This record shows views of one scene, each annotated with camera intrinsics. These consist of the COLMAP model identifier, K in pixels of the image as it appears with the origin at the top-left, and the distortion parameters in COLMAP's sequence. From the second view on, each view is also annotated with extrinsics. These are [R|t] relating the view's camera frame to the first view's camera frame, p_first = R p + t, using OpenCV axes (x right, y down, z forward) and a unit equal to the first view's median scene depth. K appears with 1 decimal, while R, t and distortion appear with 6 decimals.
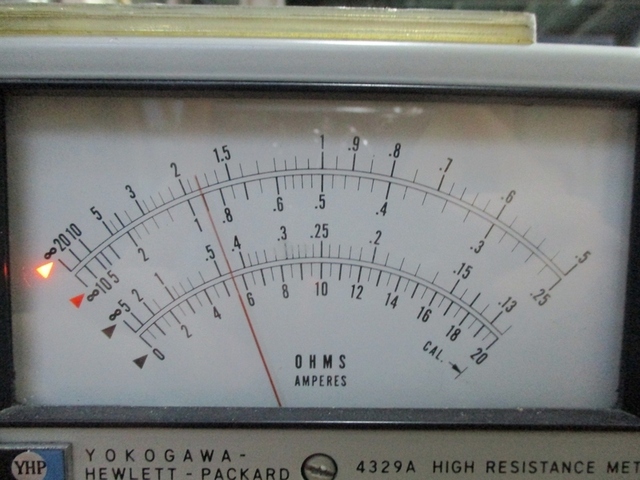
lens RADIAL K [[534.1, 0, 319.3], [0, 534.1, 225.7], [0, 0, 1]] dist [-0.016100, 0.003119]
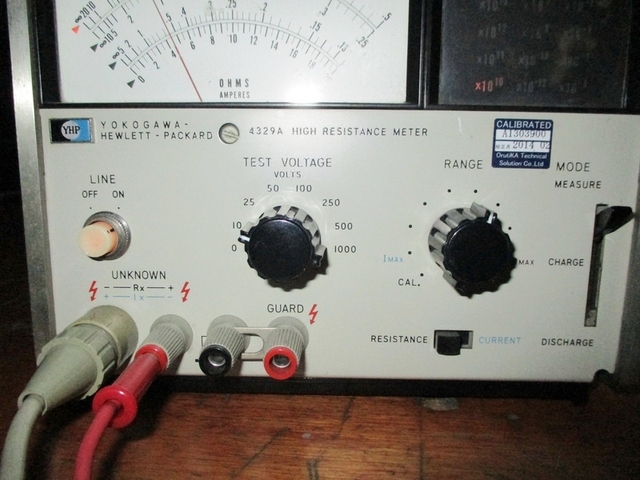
lens RADIAL K [[534.1, 0, 319.3], [0, 534.1, 225.7], [0, 0, 1]] dist [-0.016100, 0.003119]
pose [[0.998800, -0.004285, -0.048796, 0.364168], [0.007694, 0.997525, 0.069885, 0.605067], [0.048376, -0.070177, 0.996361, -0.742414]]
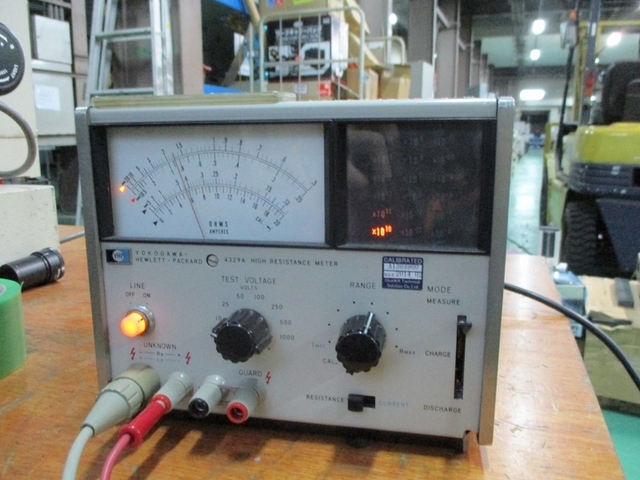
lens RADIAL K [[558.1, 0, 320.8], [0, 558.1, 219.4], [0, 0, 1]] dist [-0.005325, 0.000361]
pose [[0.973859, 0.007700, -0.227024, 1.131447], [0.010886, 0.996695, 0.080506, 0.017571], [0.226893, -0.080873, 0.970556, -1.566589]]
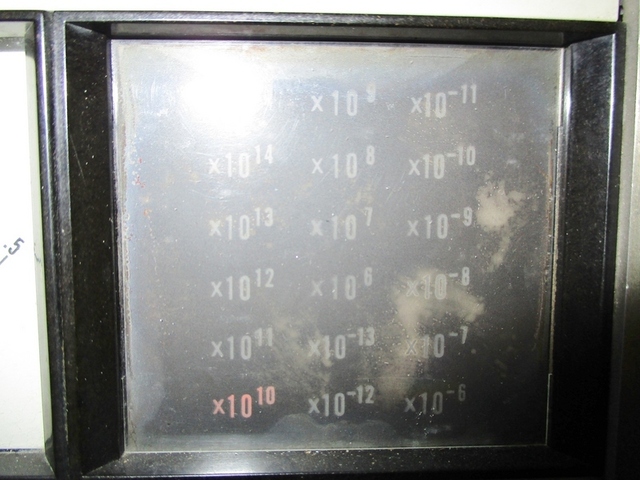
lens RADIAL K [[534.1, 0, 319.3], [0, 534.1, 225.7], [0, 0, 1]] dist [-0.016100, 0.003119]
pose [[0.999622, -0.024211, 0.013046, 0.921238], [0.024360, 0.999638, -0.011448, 0.049861], [-0.012764, 0.011762, 0.999849, 0.260998]]
